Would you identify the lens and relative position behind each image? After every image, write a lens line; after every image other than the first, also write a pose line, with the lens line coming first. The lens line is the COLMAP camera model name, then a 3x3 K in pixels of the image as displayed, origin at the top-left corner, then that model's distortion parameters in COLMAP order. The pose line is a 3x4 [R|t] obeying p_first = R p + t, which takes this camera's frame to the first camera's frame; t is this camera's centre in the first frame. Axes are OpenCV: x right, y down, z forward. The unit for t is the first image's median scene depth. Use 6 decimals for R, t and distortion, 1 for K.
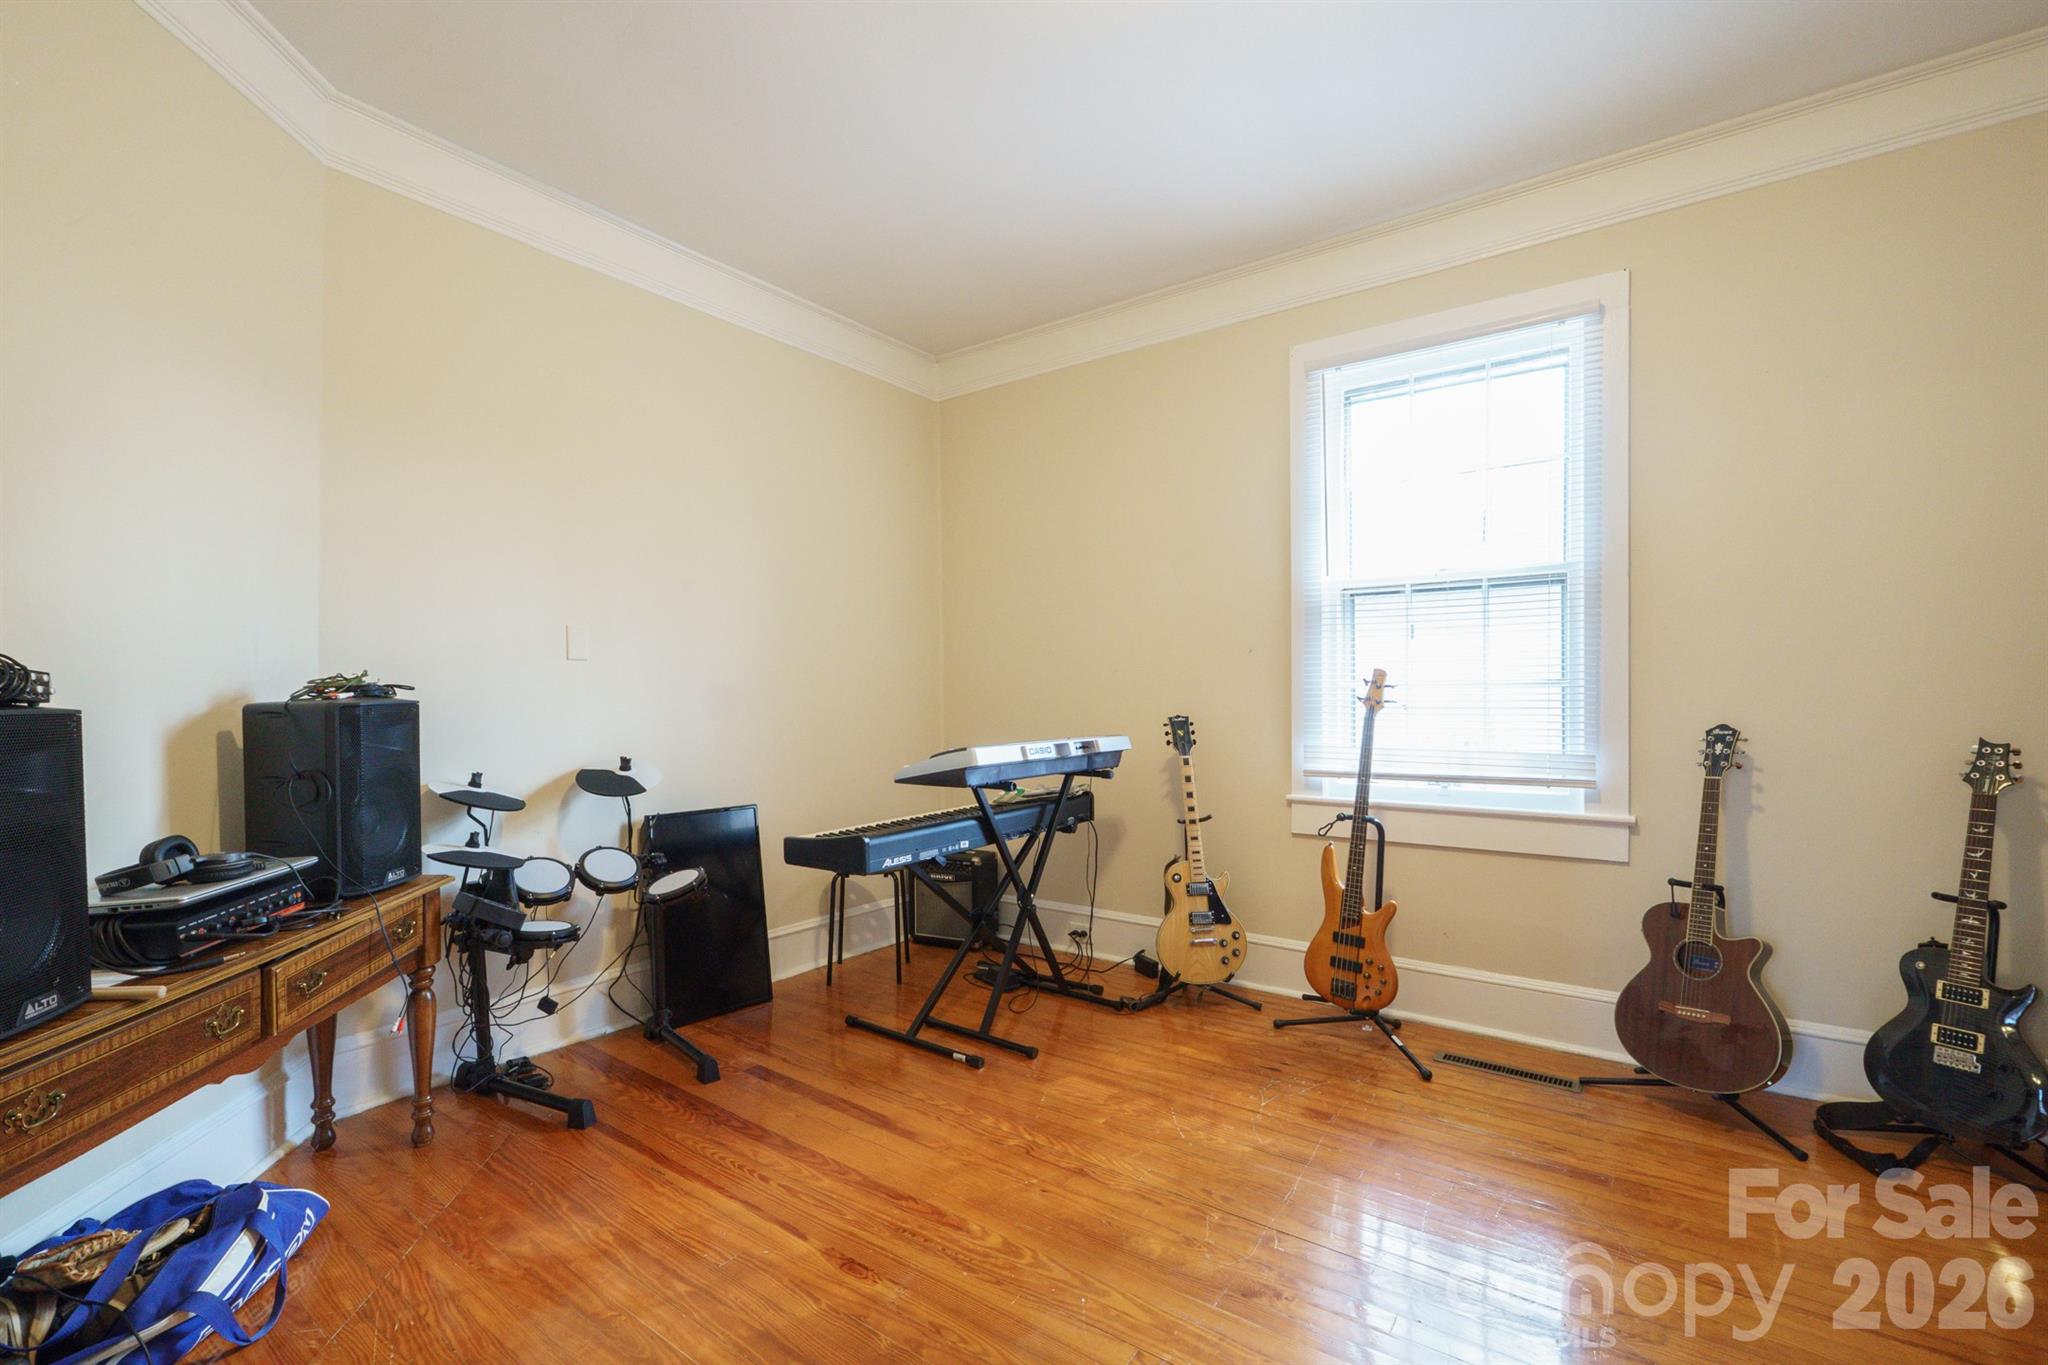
lens RADIAL K [[861.6, 0, 1035.0], [0, 861.6, 695.6], [0, 0, 1]] dist [-0.006554, 0.000937]
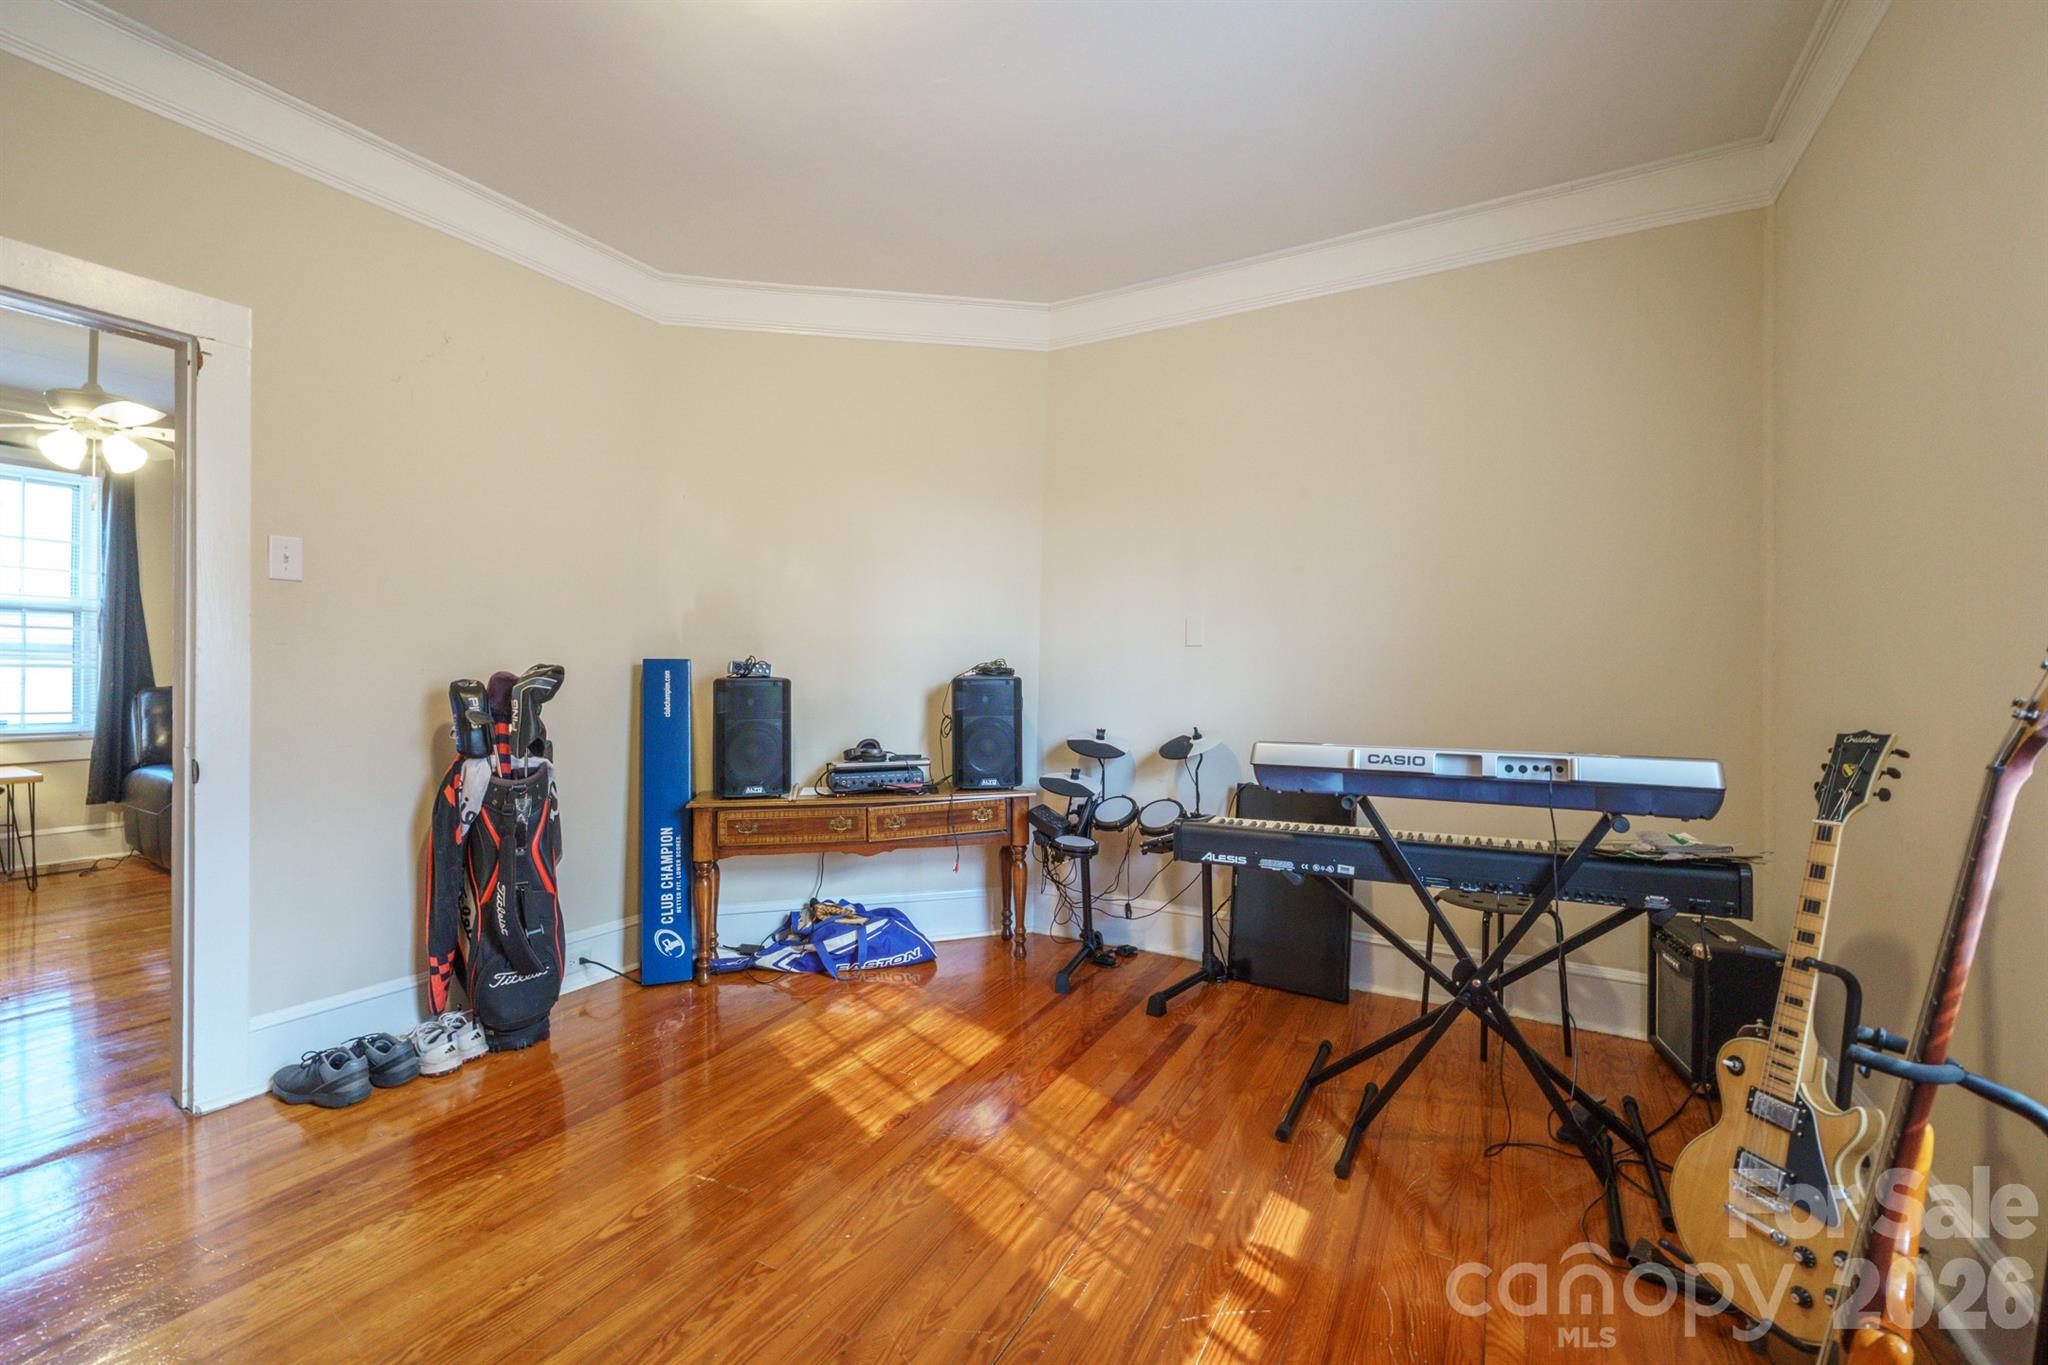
lens RADIAL K [[861.6, 0, 1032.2], [0, 861.6, 675.3], [0, 0, 1]] dist [-0.006554, 0.000937]
pose [[0.139192, 0.005741, -0.990249, 0.766039], [-0.009885, 0.999941, 0.004407, -0.004906], [0.990216, 0.009175, 0.139240, 0.715692]]
